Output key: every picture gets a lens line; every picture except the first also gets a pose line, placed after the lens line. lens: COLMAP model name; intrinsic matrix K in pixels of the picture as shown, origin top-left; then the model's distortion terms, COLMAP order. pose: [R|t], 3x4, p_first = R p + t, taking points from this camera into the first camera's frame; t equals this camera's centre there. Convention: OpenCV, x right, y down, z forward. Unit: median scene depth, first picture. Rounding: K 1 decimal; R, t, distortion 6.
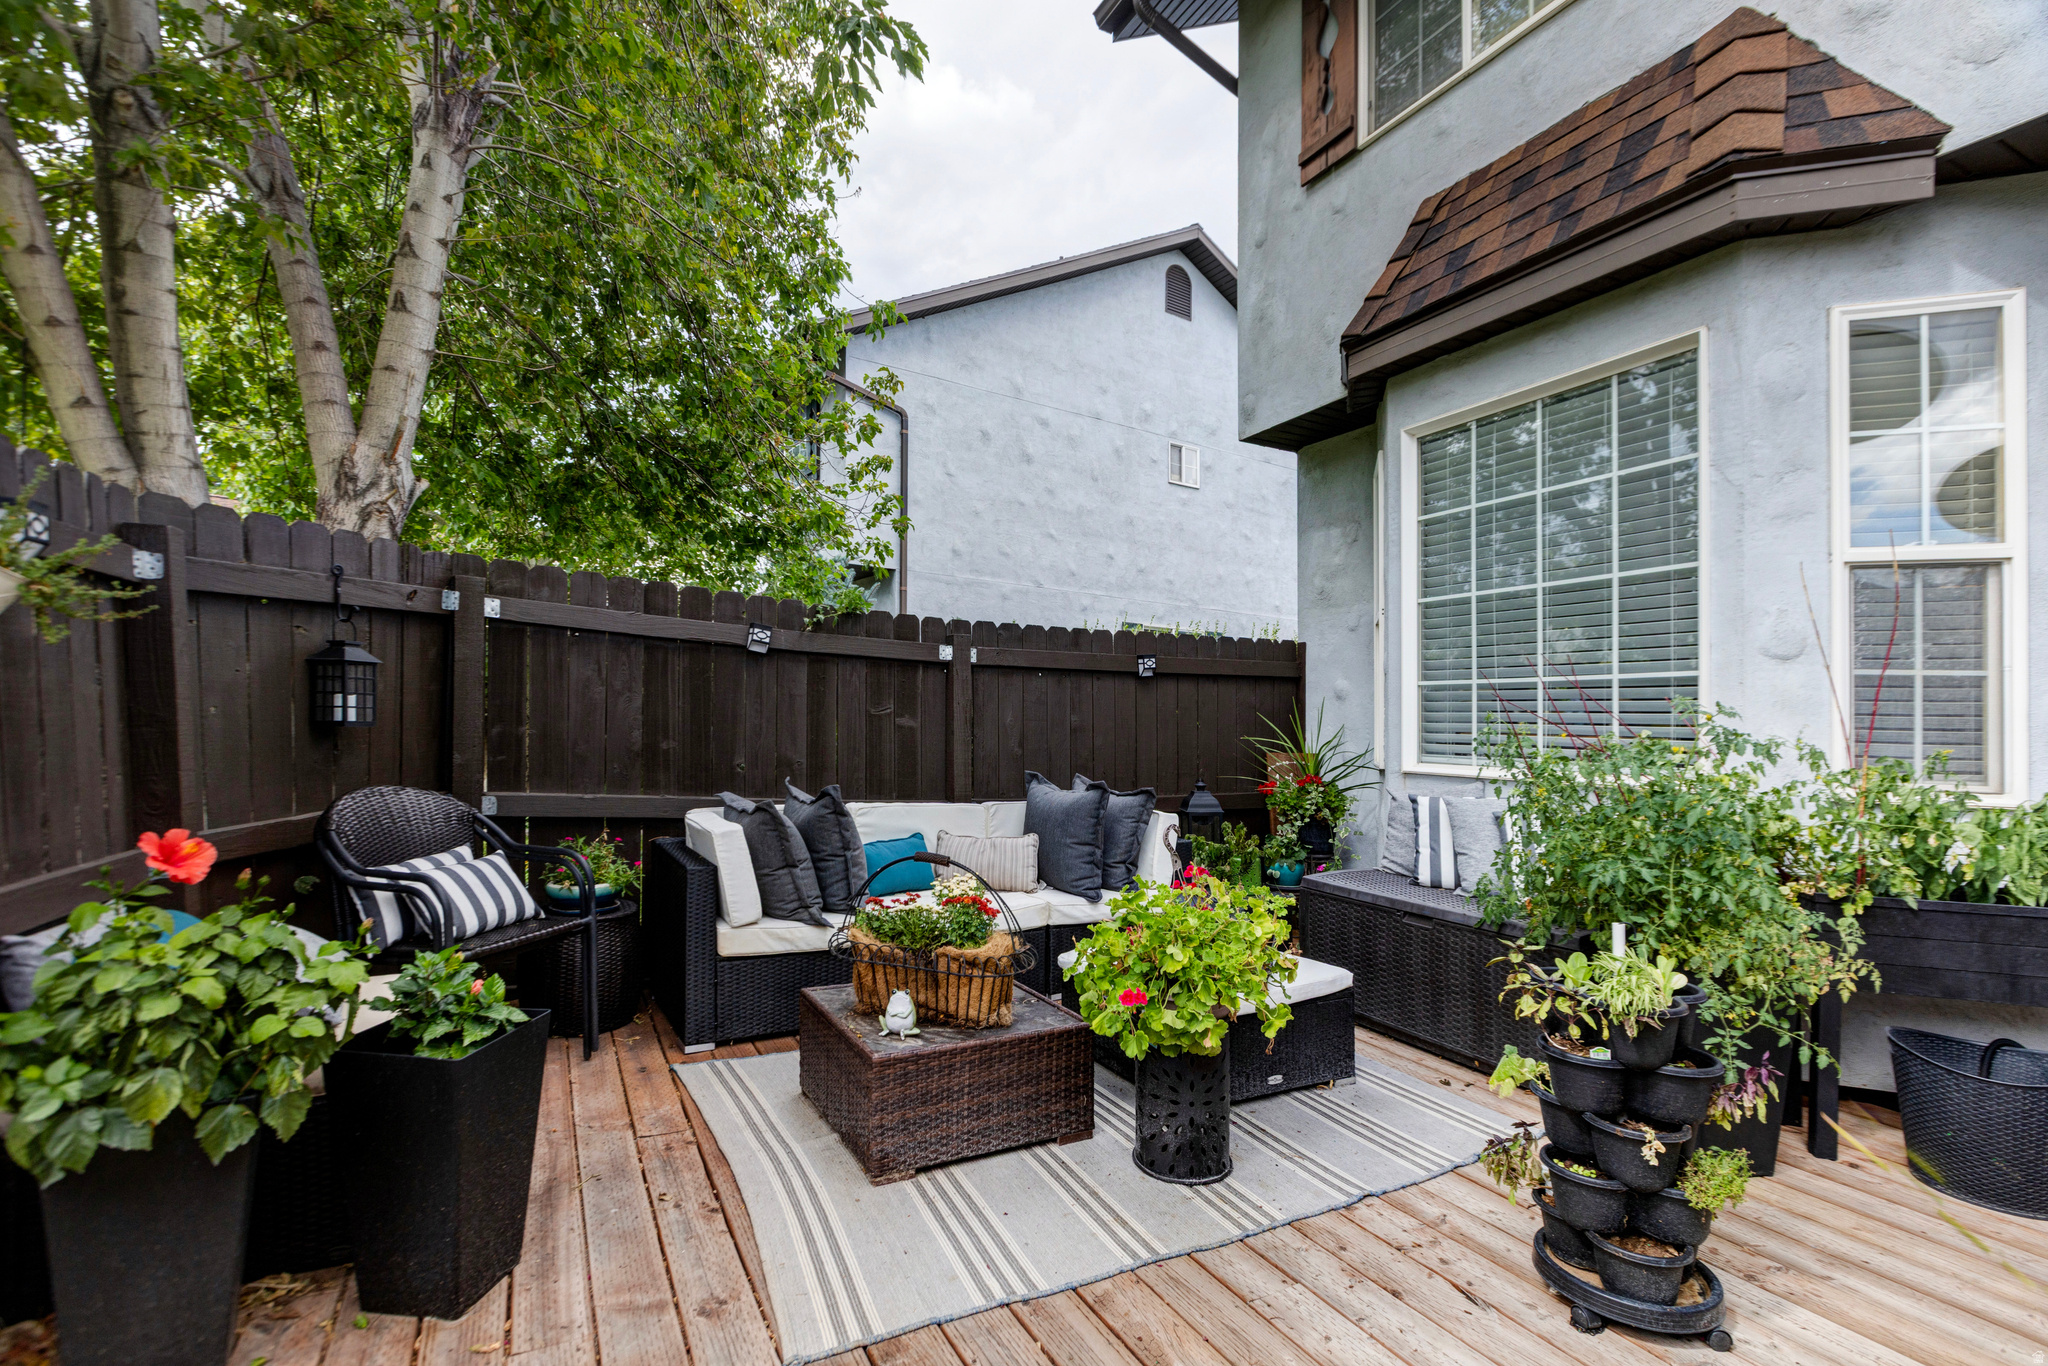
lens RADIAL K [[939.6, 0, 1025.3], [0, 939.6, 696.3], [0, 0, 1]] dist [-0.000401, 0.000518]
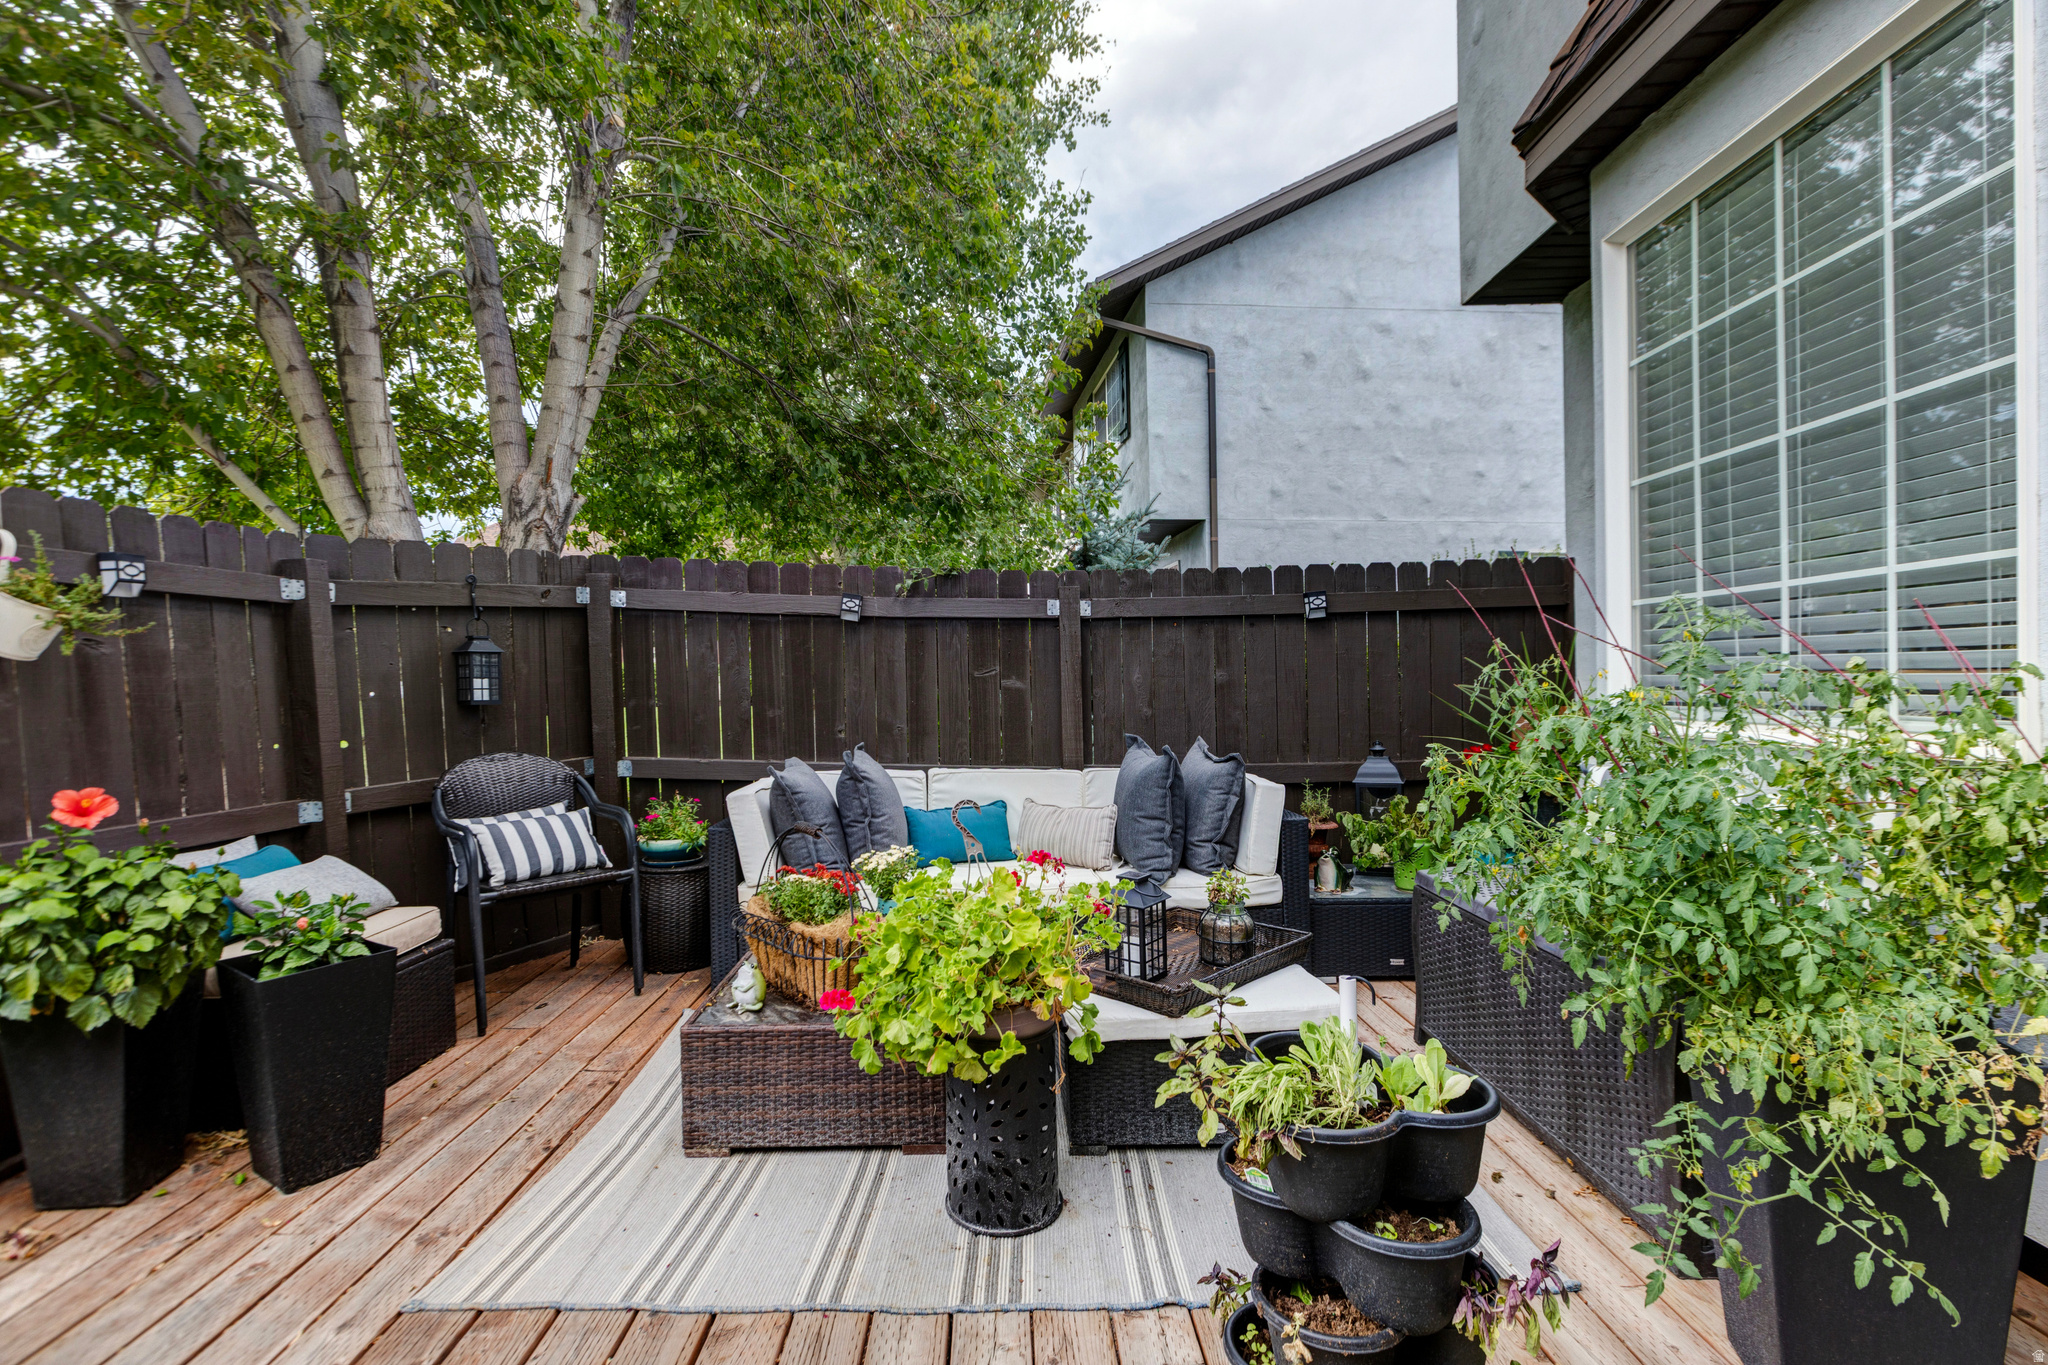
lens RADIAL K [[939.6, 0, 1009.7], [0, 939.6, 690.3], [0, 0, 1]] dist [-0.000401, 0.000518]
pose [[0.878423, -0.030436, -0.476913, 0.401692], [0.047549, 0.998584, 0.023852, 0.013957], [0.475512, -0.043629, 0.878627, 0.199279]]
